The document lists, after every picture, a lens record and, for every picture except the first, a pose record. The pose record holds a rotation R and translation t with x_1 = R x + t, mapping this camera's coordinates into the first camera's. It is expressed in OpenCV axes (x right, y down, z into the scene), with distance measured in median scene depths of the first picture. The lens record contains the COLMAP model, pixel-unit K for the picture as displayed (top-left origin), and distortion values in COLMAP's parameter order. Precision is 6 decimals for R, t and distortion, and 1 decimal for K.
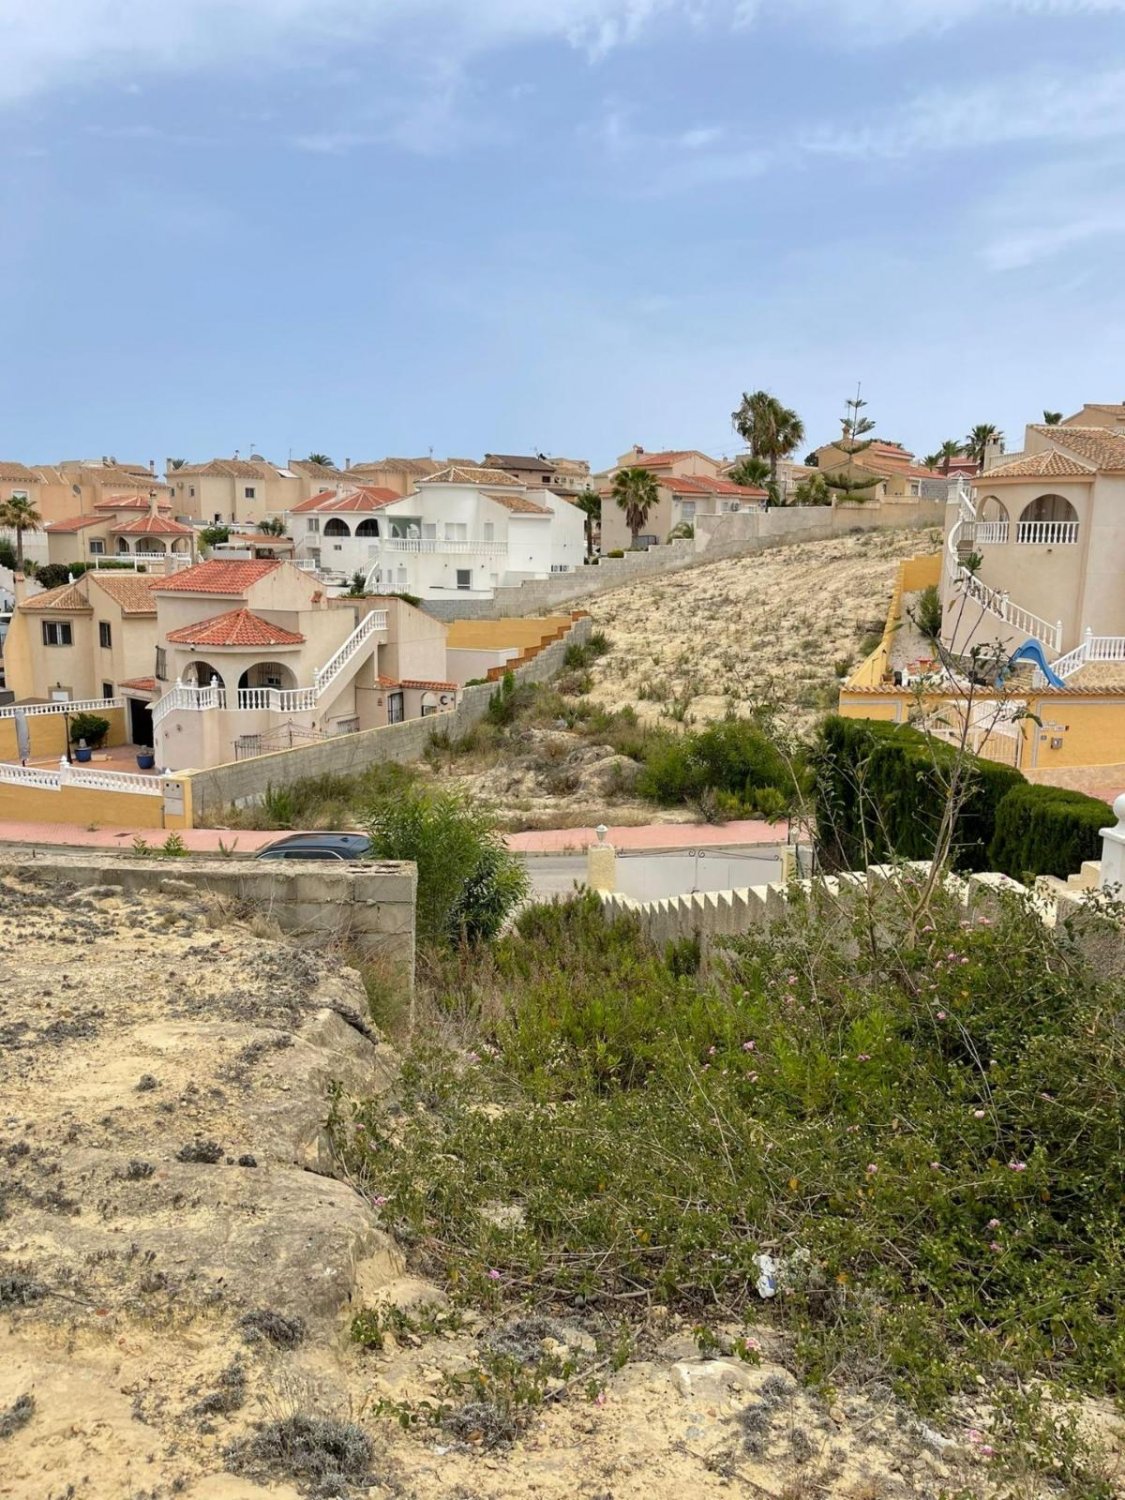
lens RADIAL K [[1155.6, 0, 577.5], [0, 1155.6, 742.9], [0, 0, 1]] dist [0.073955, -0.093011]
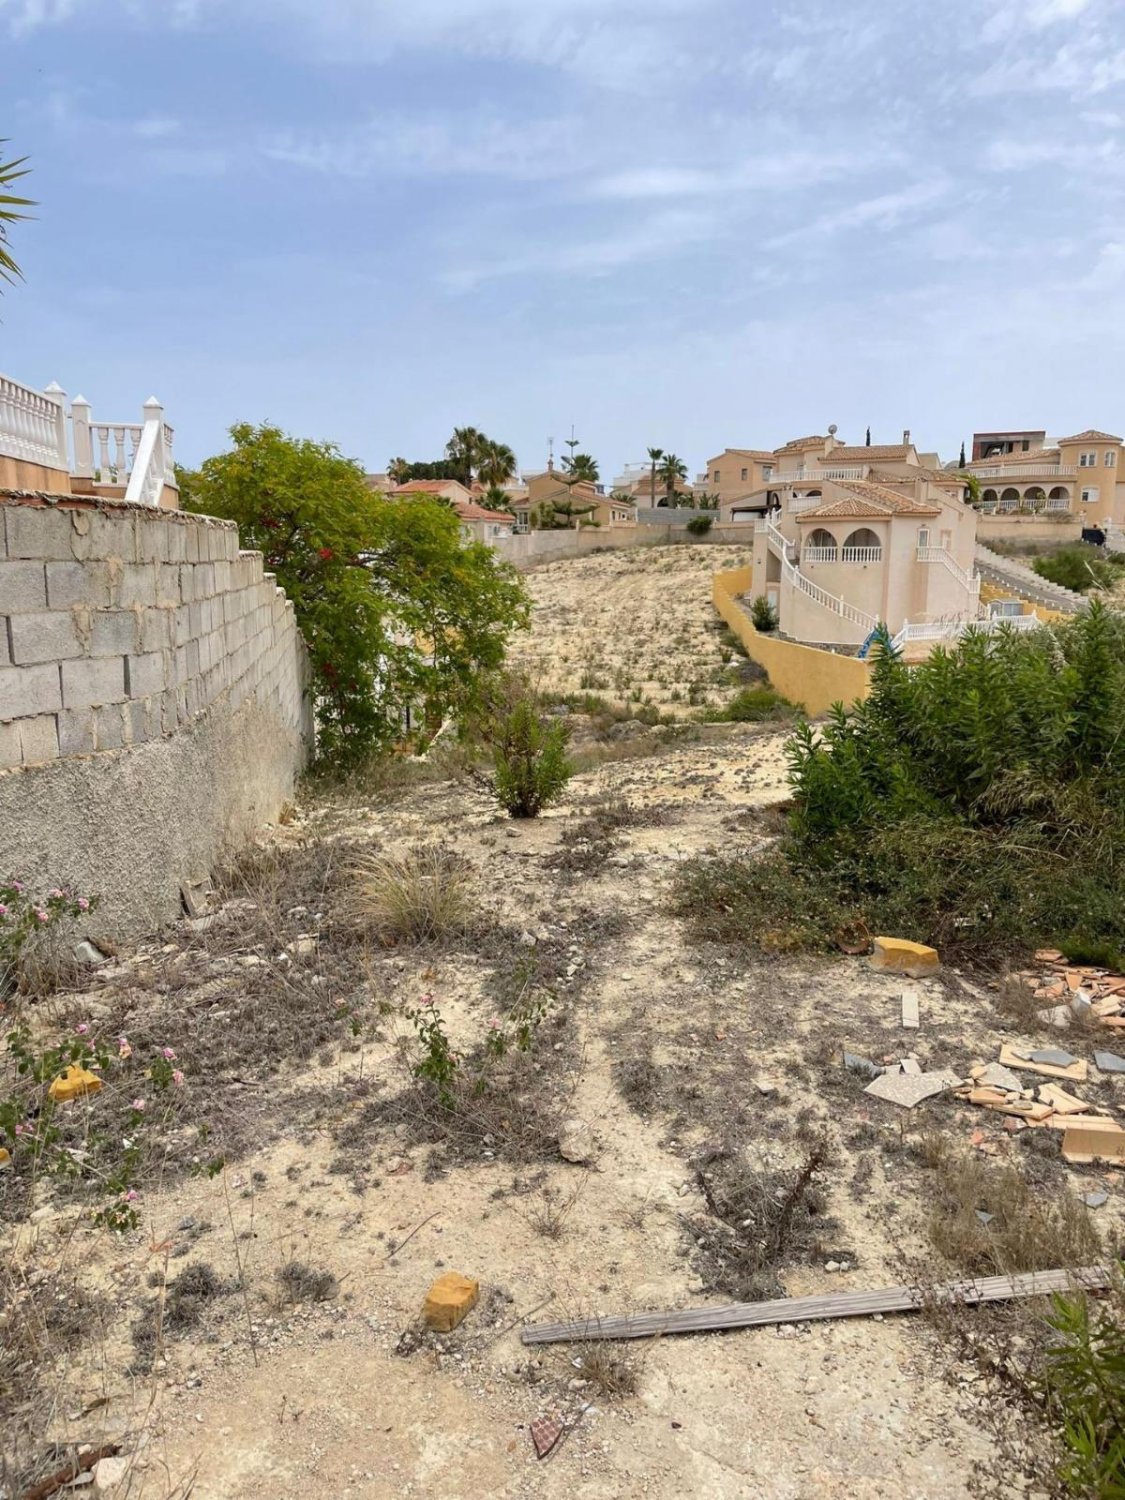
lens RADIAL K [[1144.0, 0, 593.9], [0, 1144.0, 777.6], [0, 0, 1]] dist [0.032652, -0.032173]
pose [[0.905931, -0.096667, 0.412244, -0.336070], [0.087330, 0.995316, 0.041478, 0.004812], [-0.414322, -0.001575, 0.910129, -0.104780]]
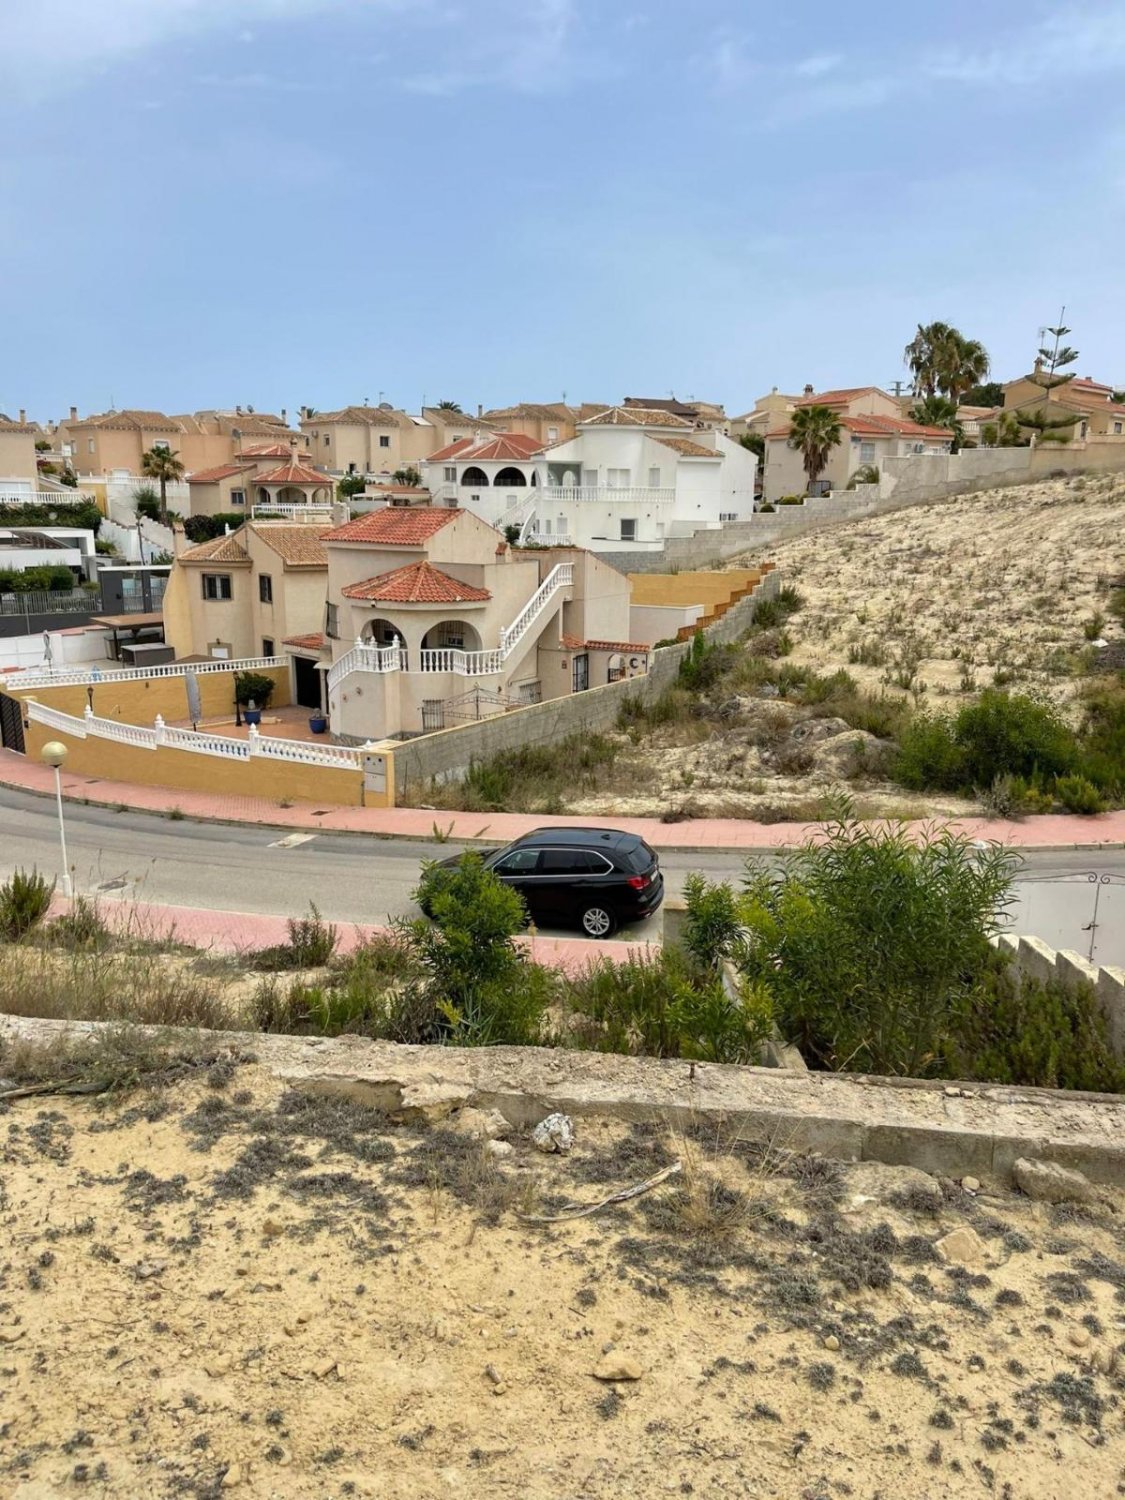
lens RADIAL K [[1155.6, 0, 567.7], [0, 1155.6, 749.6], [0, 0, 1]] dist [0.073955, -0.093011]
pose [[0.995635, 0.016649, -0.091830, -0.062417], [-0.012484, 0.998875, 0.045751, -0.007344], [0.092489, -0.044405, 0.994723, 0.066561]]
